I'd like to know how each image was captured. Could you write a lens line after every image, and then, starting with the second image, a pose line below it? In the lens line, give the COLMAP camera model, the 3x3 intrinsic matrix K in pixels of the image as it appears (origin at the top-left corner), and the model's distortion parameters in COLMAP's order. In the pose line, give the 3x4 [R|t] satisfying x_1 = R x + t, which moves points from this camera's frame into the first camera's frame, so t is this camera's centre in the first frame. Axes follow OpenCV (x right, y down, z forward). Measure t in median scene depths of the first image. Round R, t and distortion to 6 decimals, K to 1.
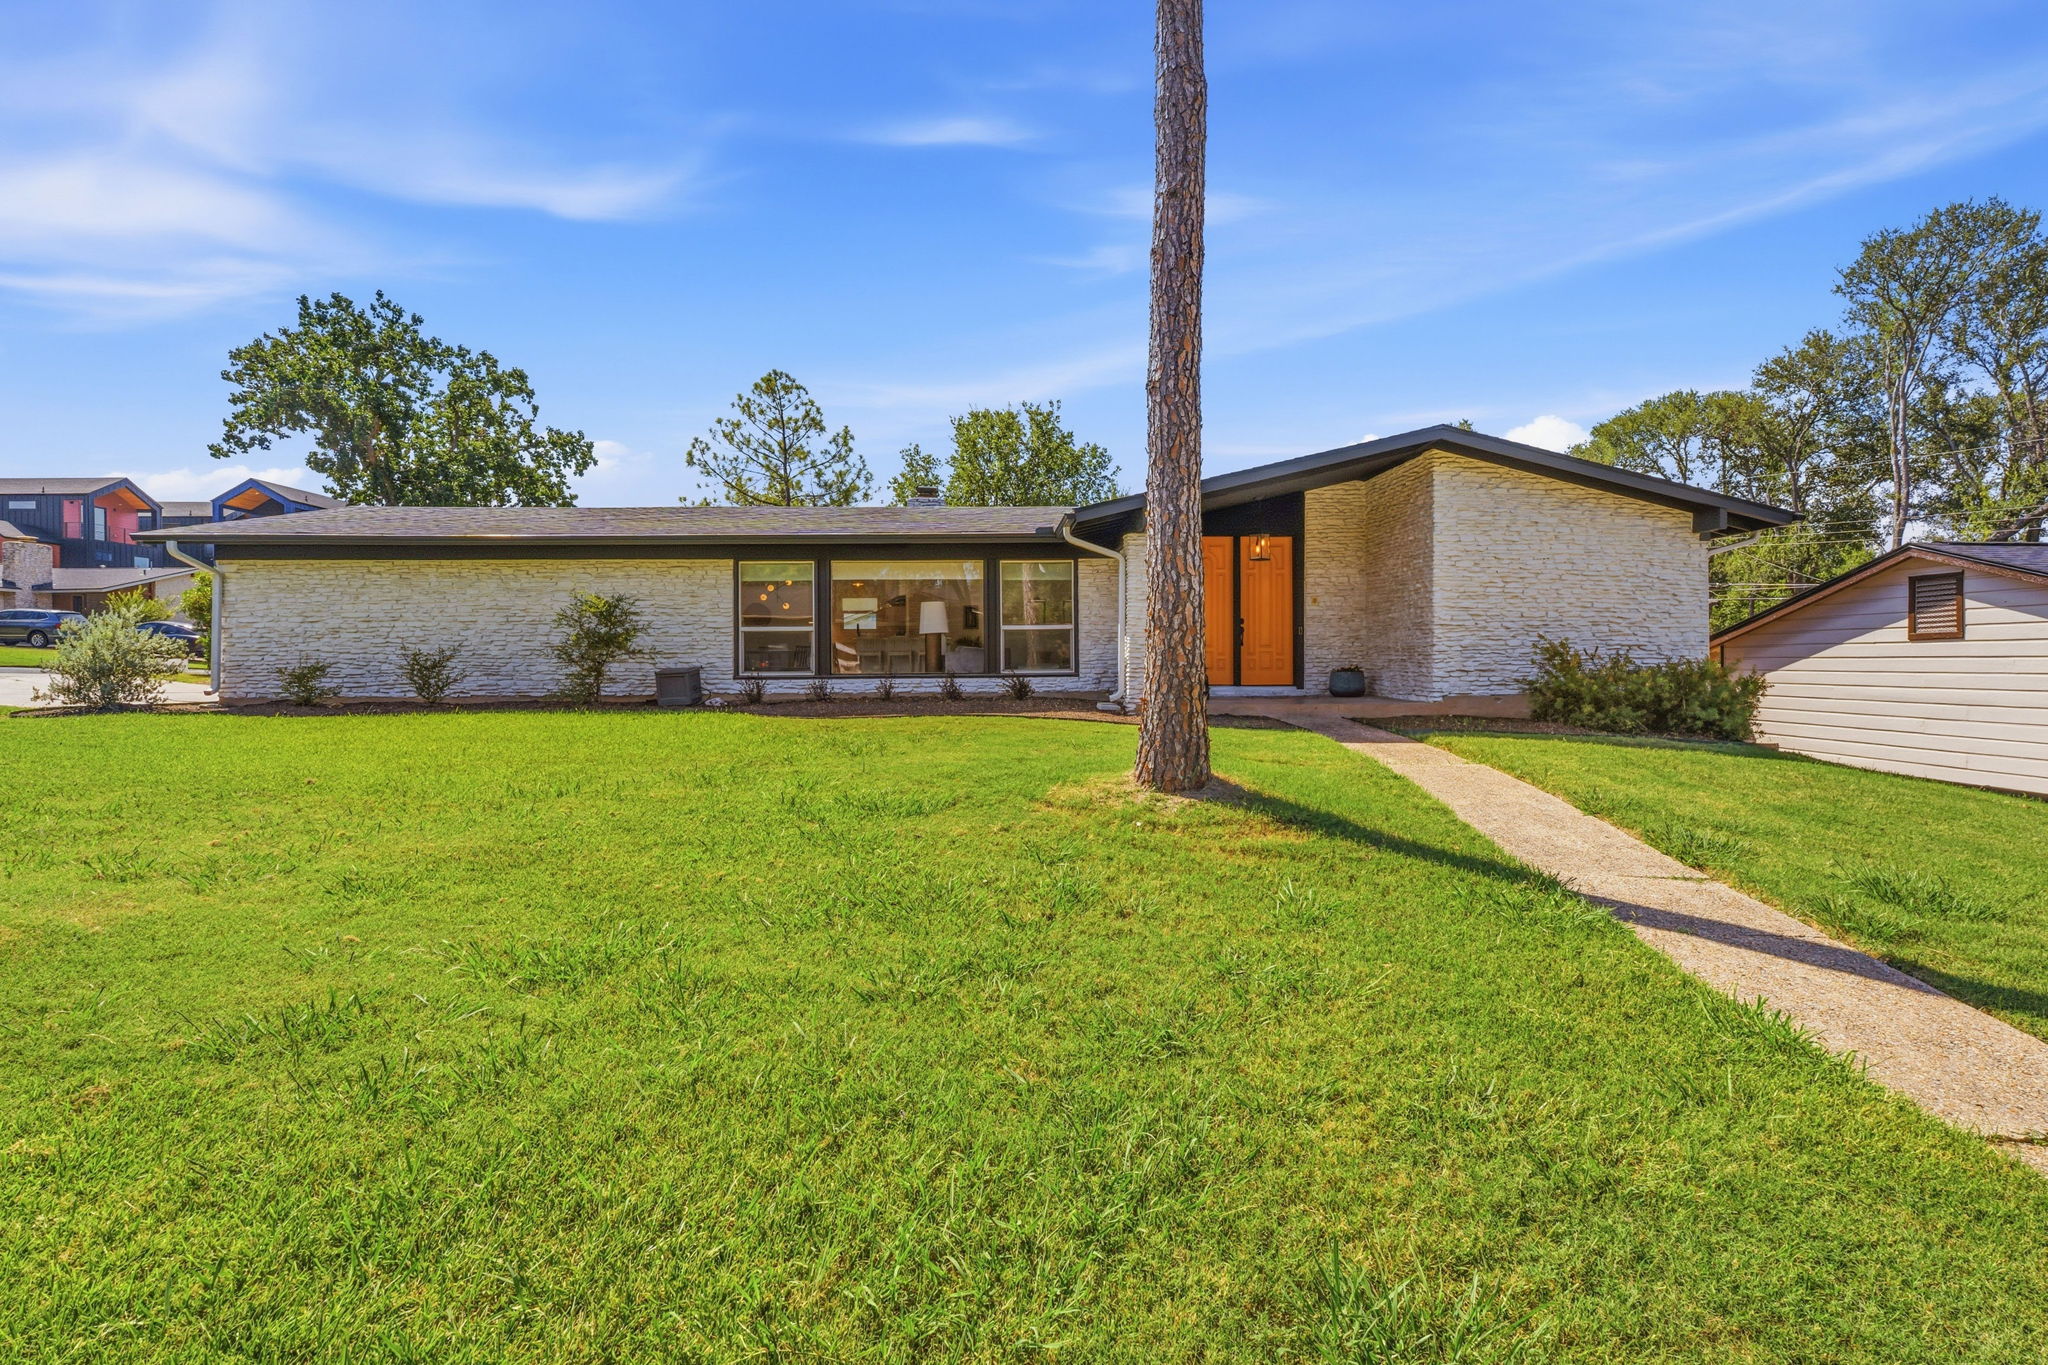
lens RADIAL K [[919.0, 0, 1024.0], [0, 919.0, 682.5], [0, 0, 1]] dist [-0.002699, -0.000086]
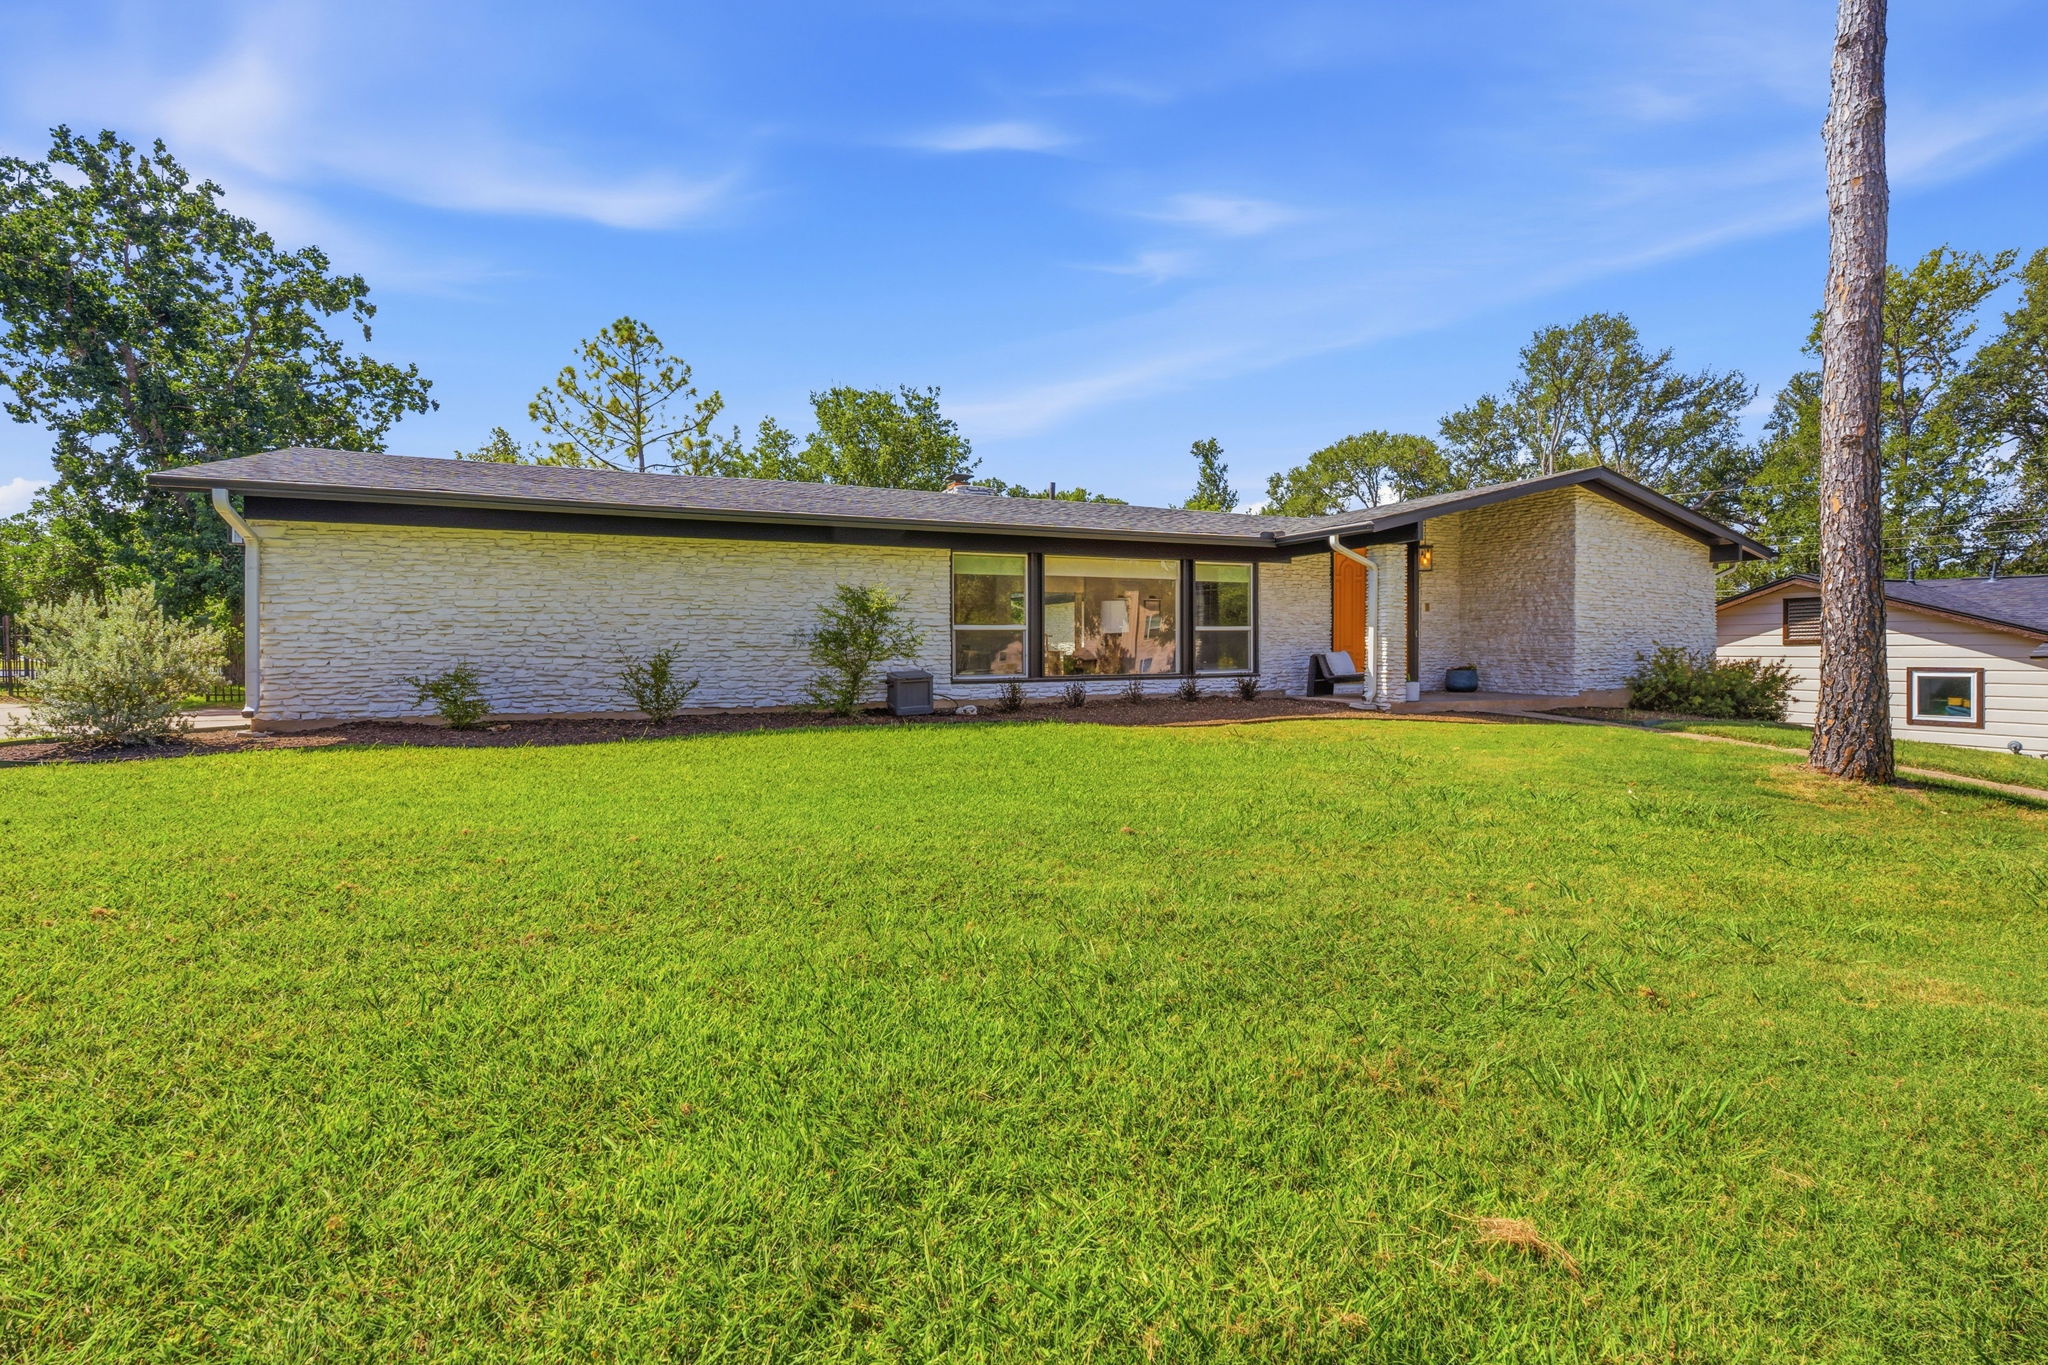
lens RADIAL K [[926.9, 0, 1024.1], [0, 926.9, 654.7], [0, 0, 1]] dist [-0.002885, 0.000558]
pose [[0.924996, -0.001233, 0.379975, -0.599471], [0.007591, 0.999855, -0.015235, -0.017550], [-0.379901, 0.016977, 0.924871, 0.143635]]
